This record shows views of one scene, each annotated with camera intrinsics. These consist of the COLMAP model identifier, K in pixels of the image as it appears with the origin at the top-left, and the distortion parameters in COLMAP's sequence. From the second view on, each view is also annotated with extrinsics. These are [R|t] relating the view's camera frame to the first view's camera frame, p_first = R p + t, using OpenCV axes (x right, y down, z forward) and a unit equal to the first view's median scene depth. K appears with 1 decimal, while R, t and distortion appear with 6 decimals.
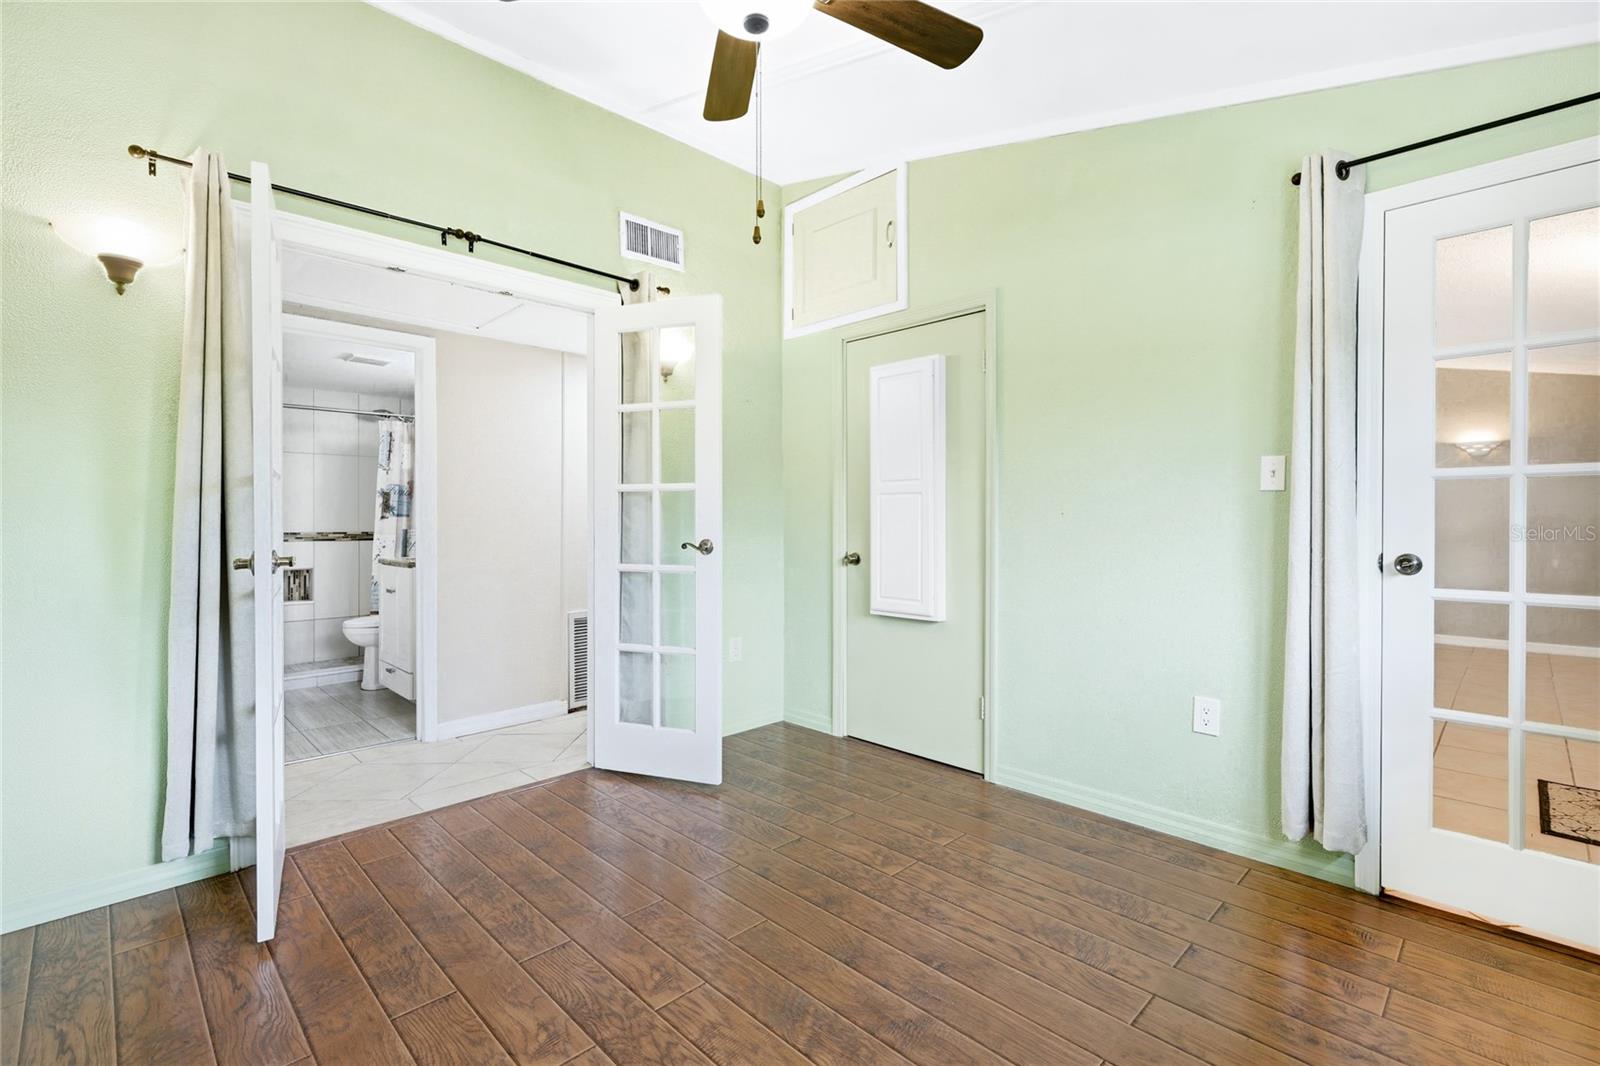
lens RADIAL K [[721.9, 0, 796.0], [0, 721.9, 523.0], [0, 0, 1]] dist [0.005419, -0.000216]
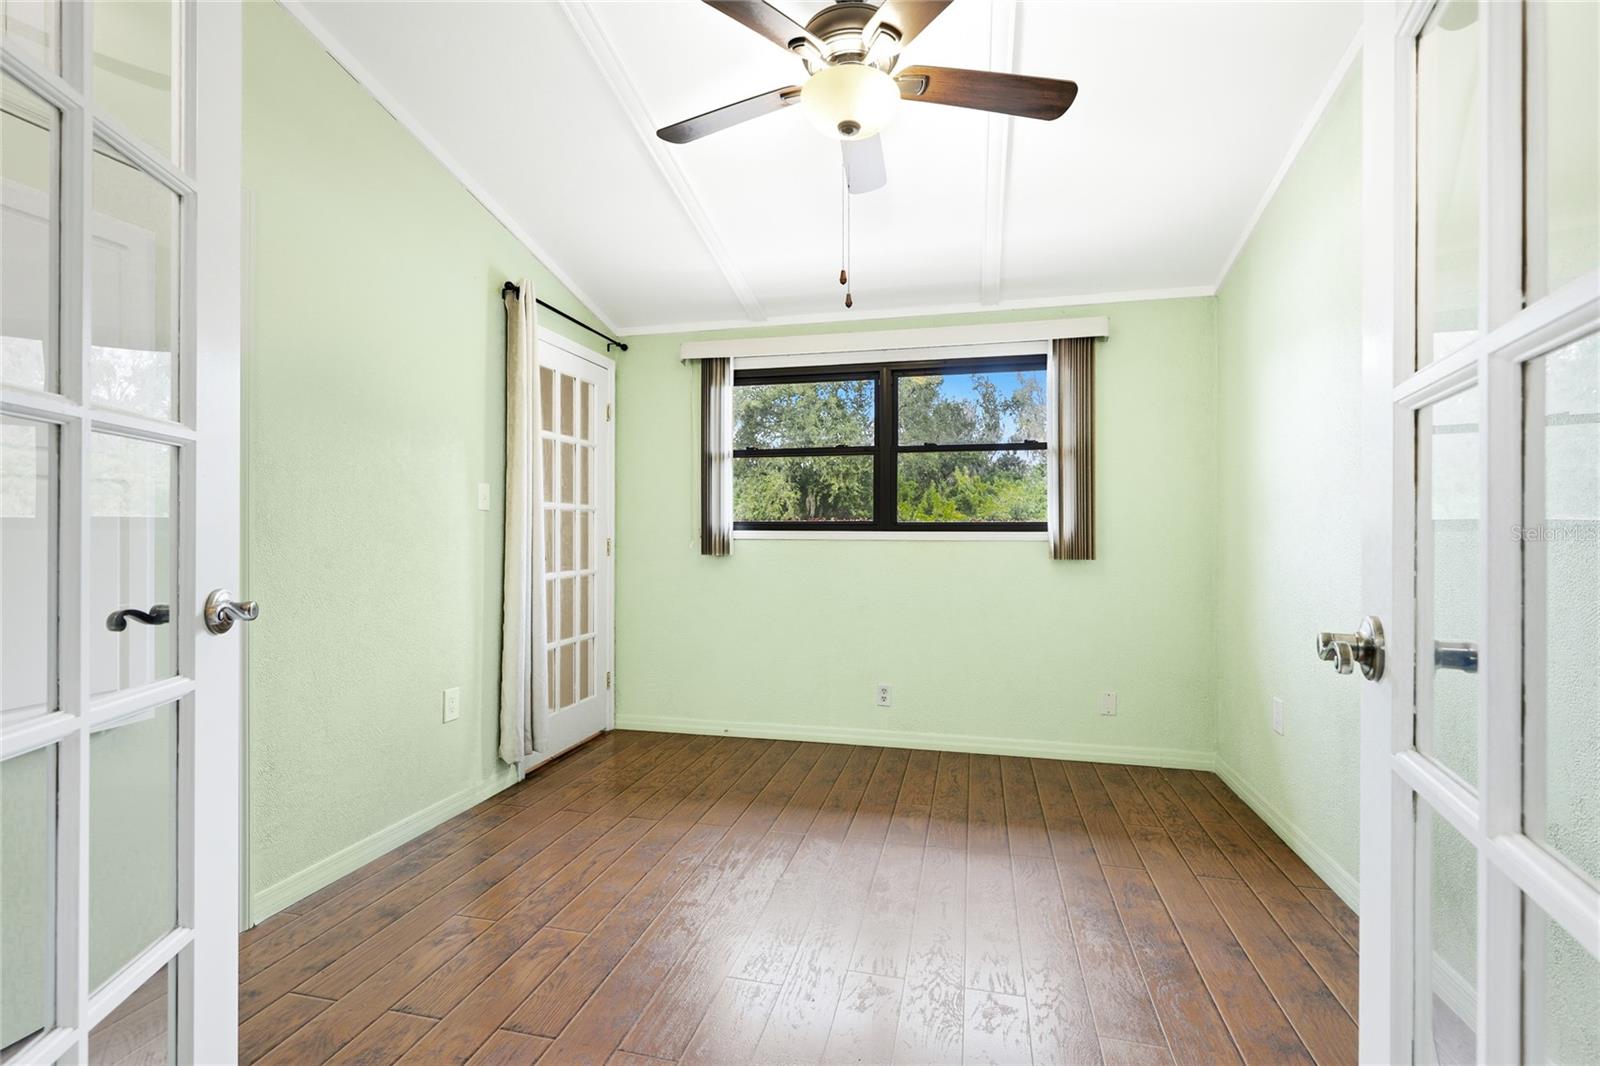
lens RADIAL K [[721.9, 0, 797.0], [0, 721.9, 531.3], [0, 0, 1]] dist [0.005419, -0.000216]
pose [[-0.520935, -0.000533, 0.853596, -1.062265], [0.005390, 0.999978, 0.003913, -0.013622], [-0.853580, 0.006640, -0.520920, 1.729371]]
